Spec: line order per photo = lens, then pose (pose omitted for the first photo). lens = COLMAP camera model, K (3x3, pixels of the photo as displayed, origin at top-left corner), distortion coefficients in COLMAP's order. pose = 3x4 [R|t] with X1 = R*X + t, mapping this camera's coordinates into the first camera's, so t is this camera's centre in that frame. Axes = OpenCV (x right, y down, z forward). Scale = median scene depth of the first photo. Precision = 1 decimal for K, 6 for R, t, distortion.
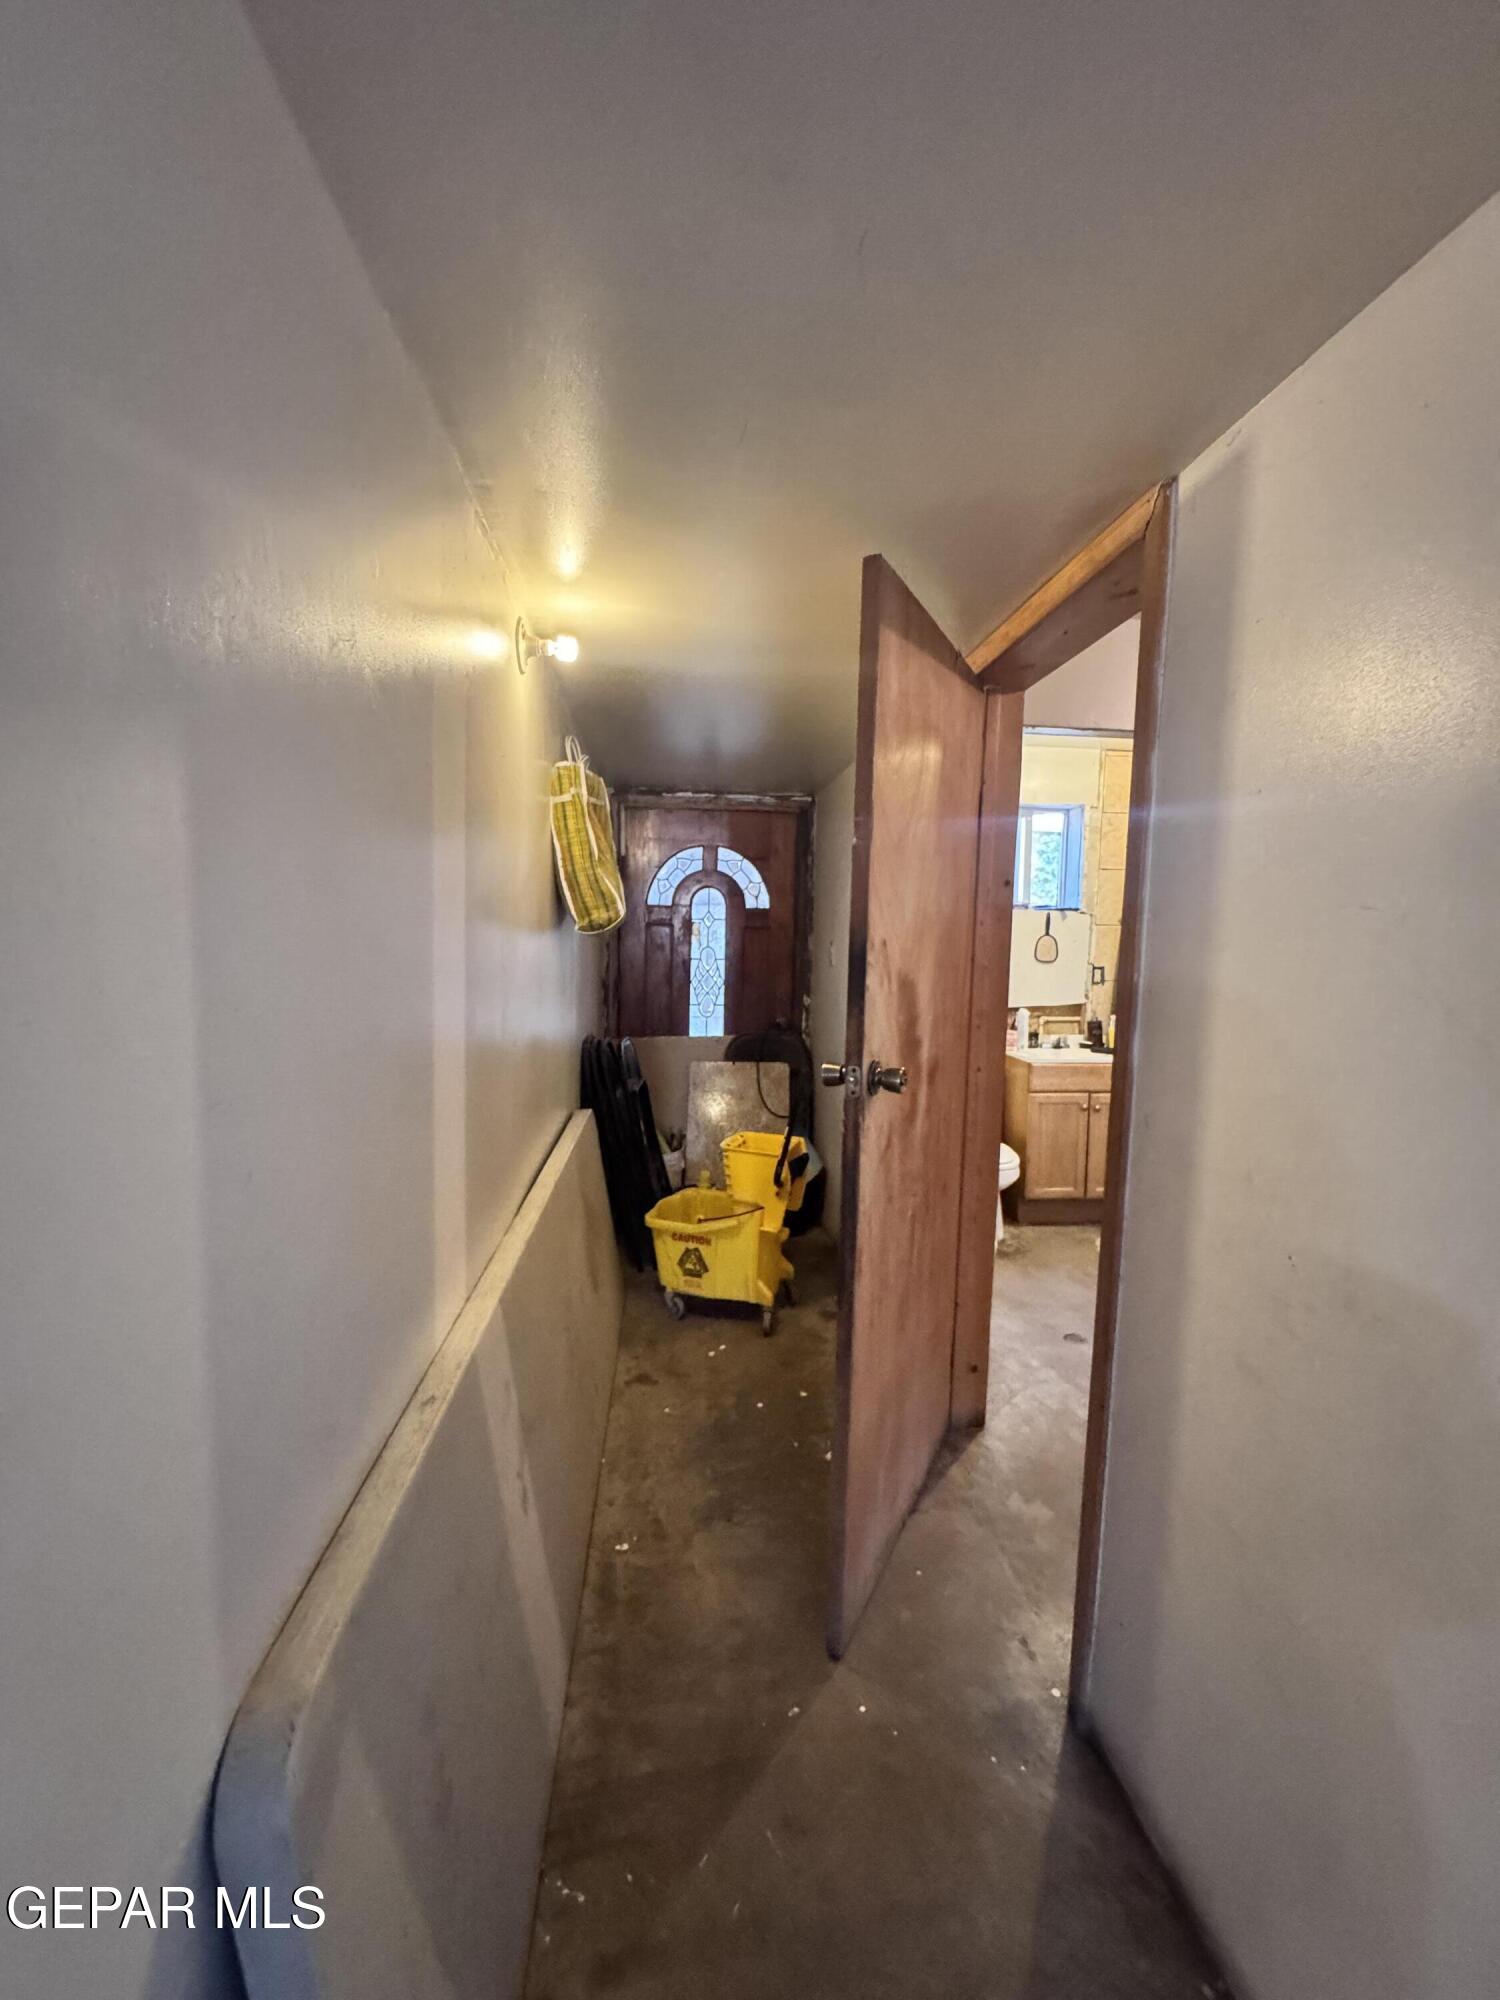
lens RADIAL K [[801.5, 0, 741.8], [0, 801.5, 999.3], [0, 0, 1]] dist [-0.003362, 0.000442]
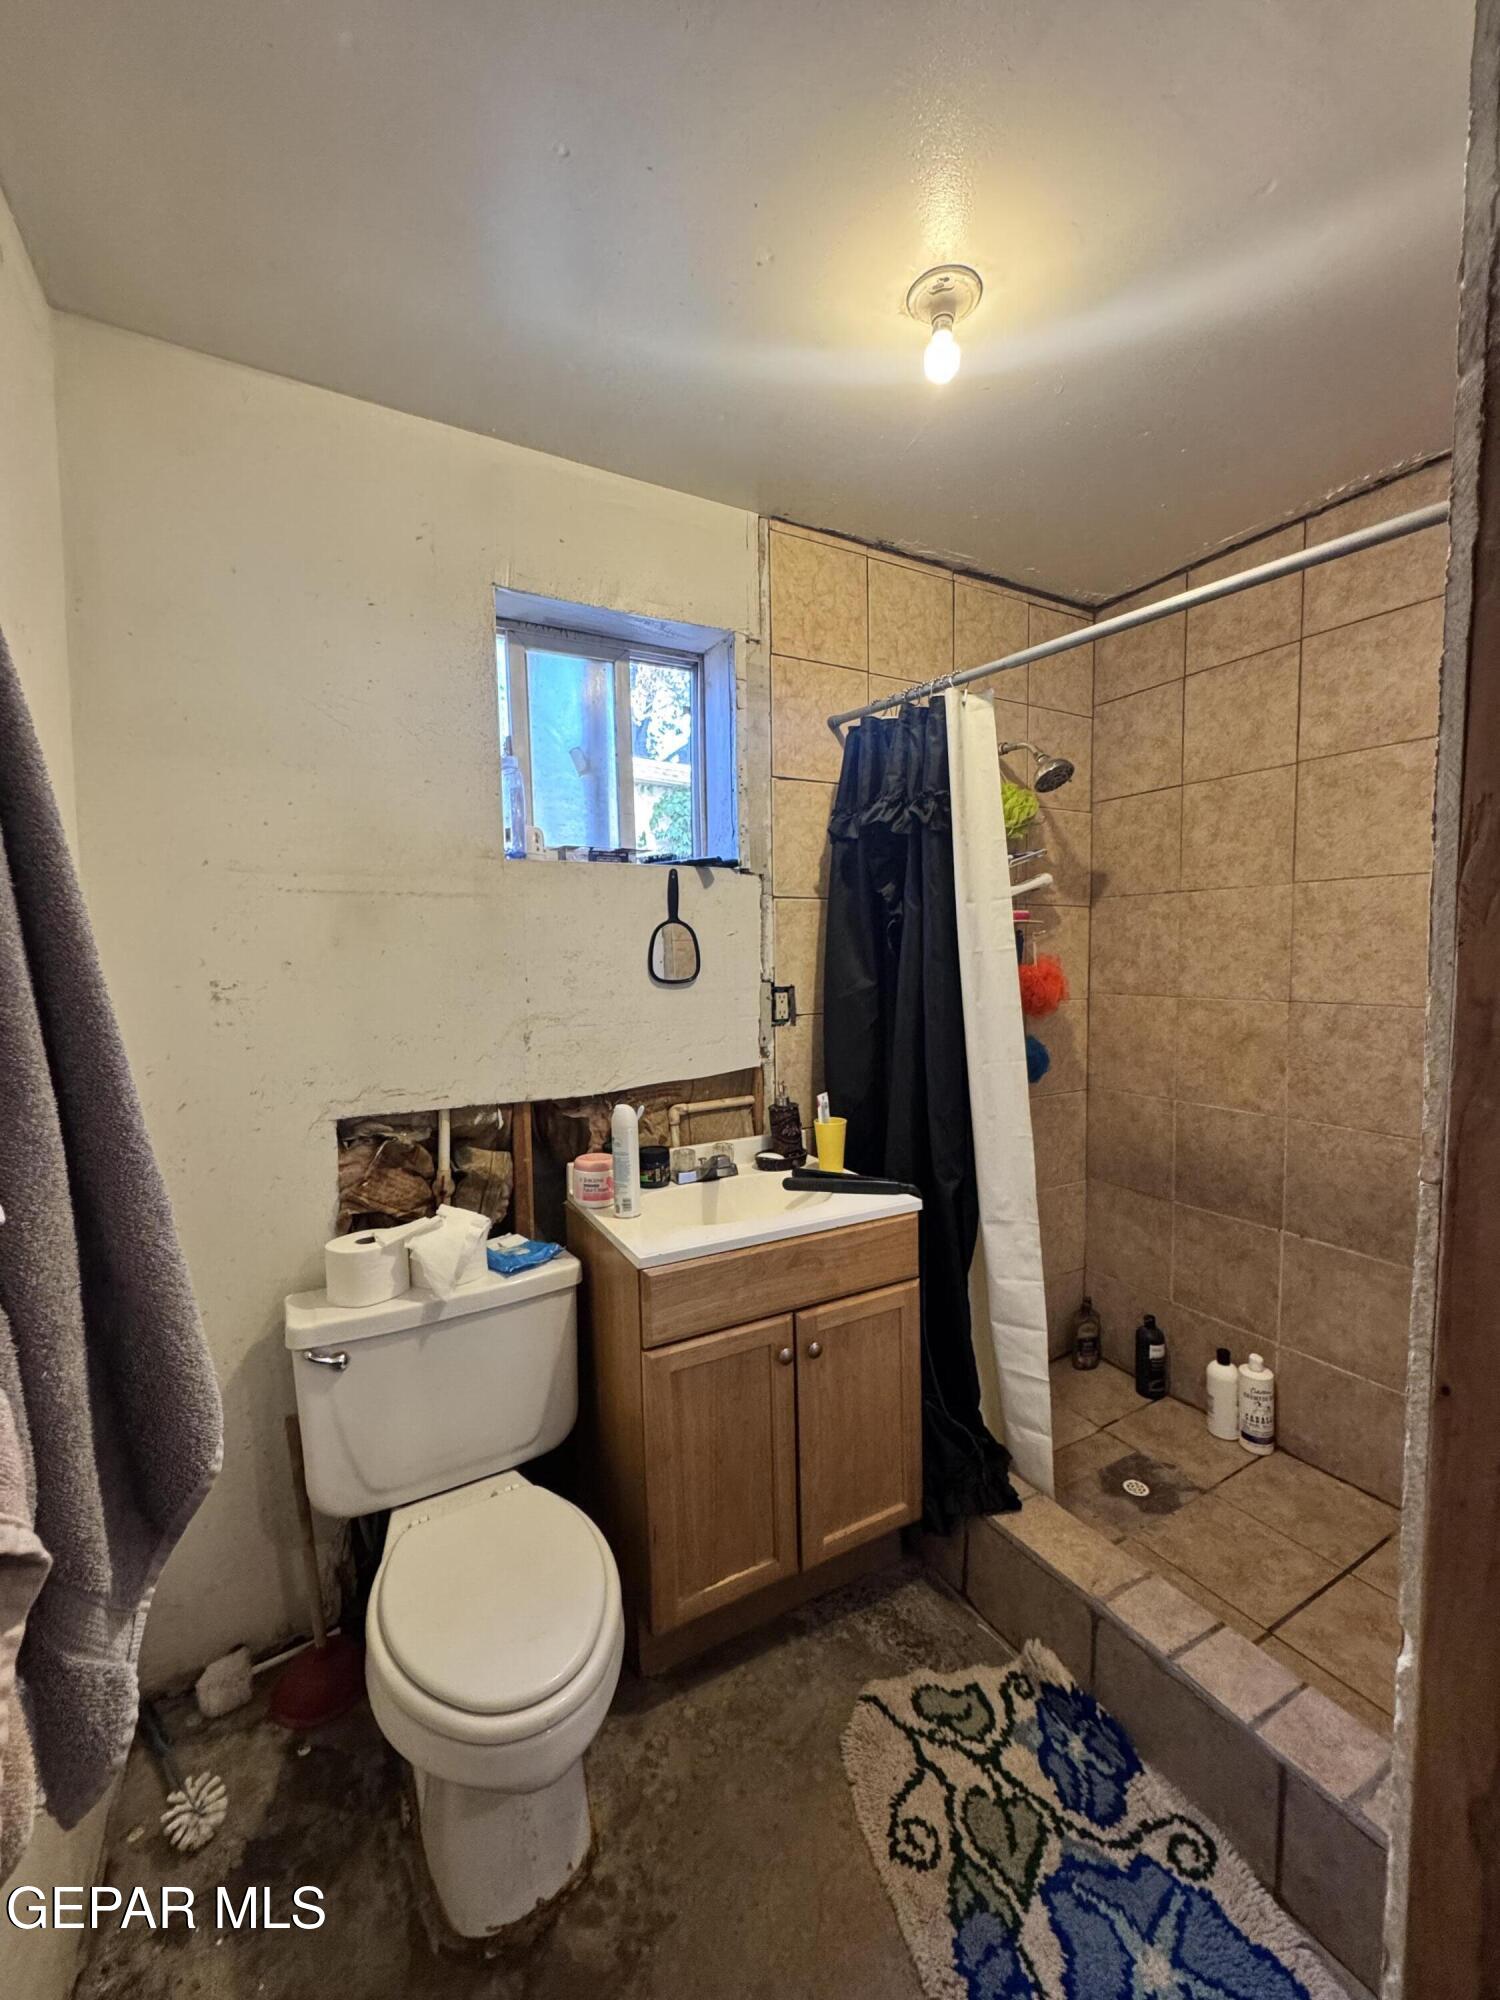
lens RADIAL K [[801.5, 0, 750.9], [0, 801.5, 1005.3], [0, 0, 1]] dist [-0.003362, 0.000442]
pose [[0.910786, -0.057674, 0.408830, 0.237043], [0.061759, 0.998086, 0.003216, -0.032453], [-0.408233, 0.022320, 0.912605, 0.582149]]
